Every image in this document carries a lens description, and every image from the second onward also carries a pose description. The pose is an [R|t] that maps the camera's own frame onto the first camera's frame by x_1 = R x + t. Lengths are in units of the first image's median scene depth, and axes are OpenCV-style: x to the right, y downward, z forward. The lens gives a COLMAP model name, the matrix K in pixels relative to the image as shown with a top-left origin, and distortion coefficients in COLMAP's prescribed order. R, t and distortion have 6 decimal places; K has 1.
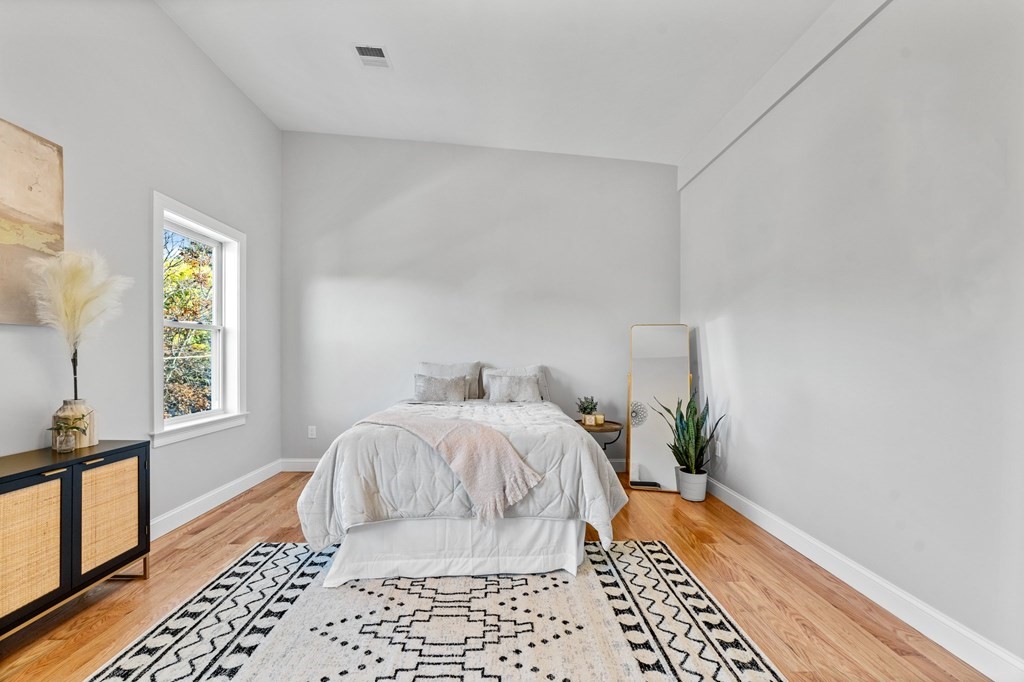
lens RADIAL K [[410.7, 0, 515.3], [0, 410.7, 364.5], [0, 0, 1]] dist [-0.024880, 0.008571]
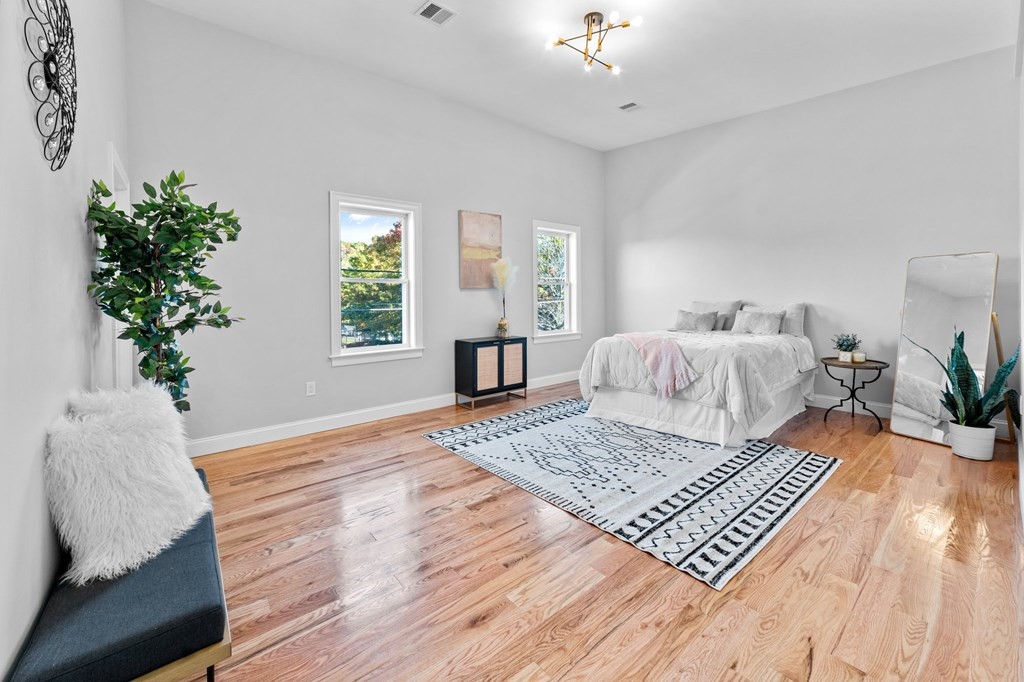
lens RADIAL K [[412.5, 0, 502.8], [0, 412.5, 308.8], [0, 0, 1]] dist [-0.024381, 0.010936]
pose [[0.606143, 0.002865, -0.795350, 0.830718], [0.001802, 0.999986, 0.004975, 0.019616], [0.795353, -0.004448, 0.606130, -0.487963]]
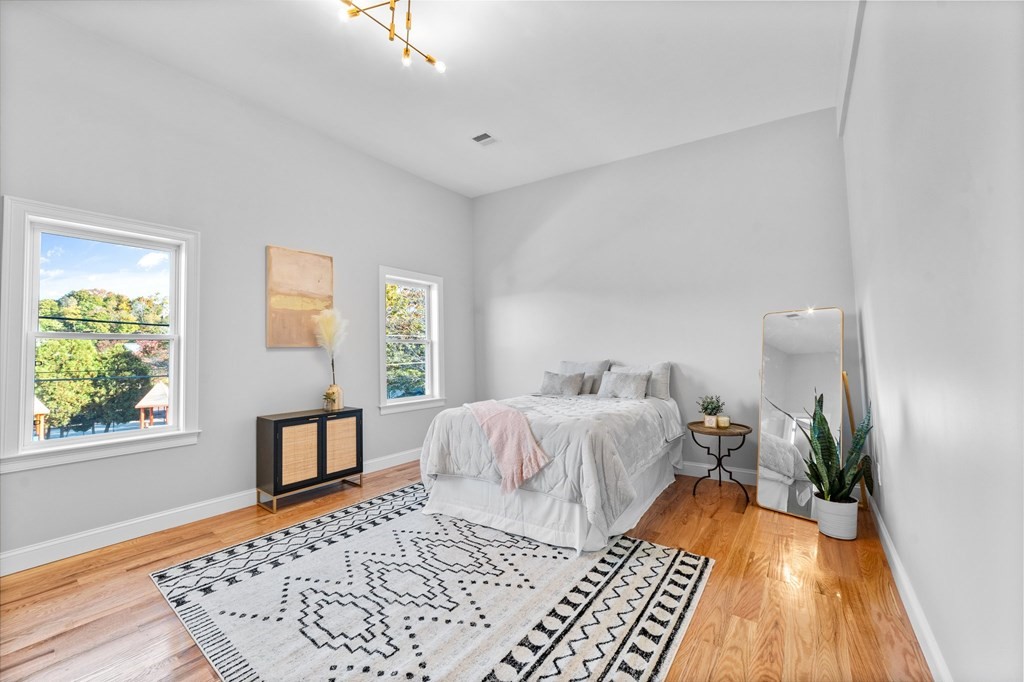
lens RADIAL K [[400.0, 0, 502.3], [0, 400.0, 341.8], [0, 0, 1]] dist [-0.027194, 0.010285]
pose [[0.769540, -0.046907, -0.636873, 0.703399], [0.014289, 0.998314, -0.056262, 0.001796], [0.638438, 0.034195, 0.768913, 0.033849]]
